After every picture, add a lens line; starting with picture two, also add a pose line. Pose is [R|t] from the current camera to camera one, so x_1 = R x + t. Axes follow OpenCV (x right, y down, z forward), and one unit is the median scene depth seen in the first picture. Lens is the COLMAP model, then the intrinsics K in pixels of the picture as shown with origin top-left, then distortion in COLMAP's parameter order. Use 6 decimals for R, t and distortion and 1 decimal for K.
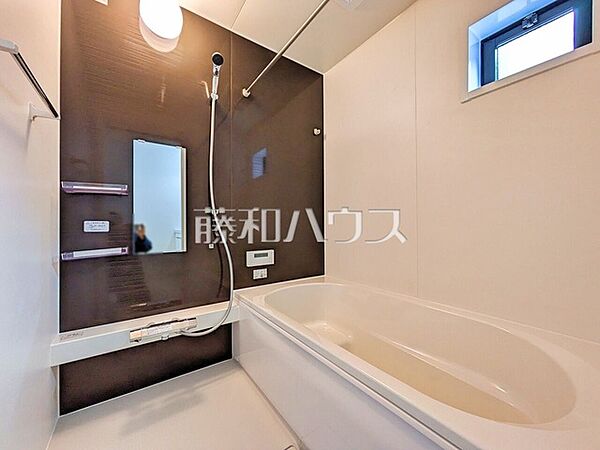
lens RADIAL K [[237.0, 0, 300.6], [0, 237.0, 226.6], [0, 0, 1]] dist [0.002511, 0.000108]
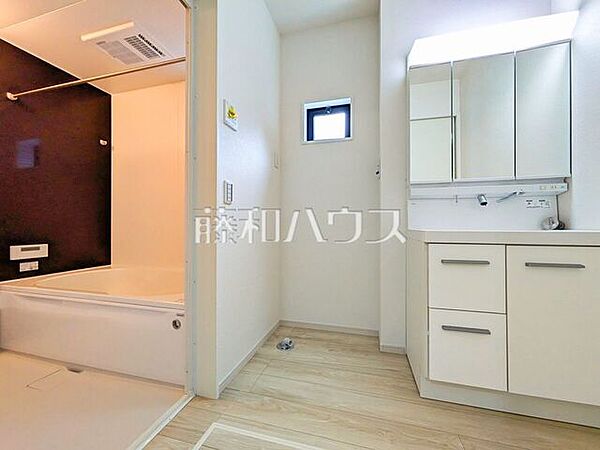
lens RADIAL K [[237.0, 0, 299.8], [0, 237.0, 222.2], [0, 0, 1]] dist [0.002511, 0.000108]
pose [[0.772000, 0.011075, 0.635526, 0.088062], [-0.006712, 0.999934, -0.009273, -0.001526], [-0.635587, 0.002893, 0.772024, -0.600434]]
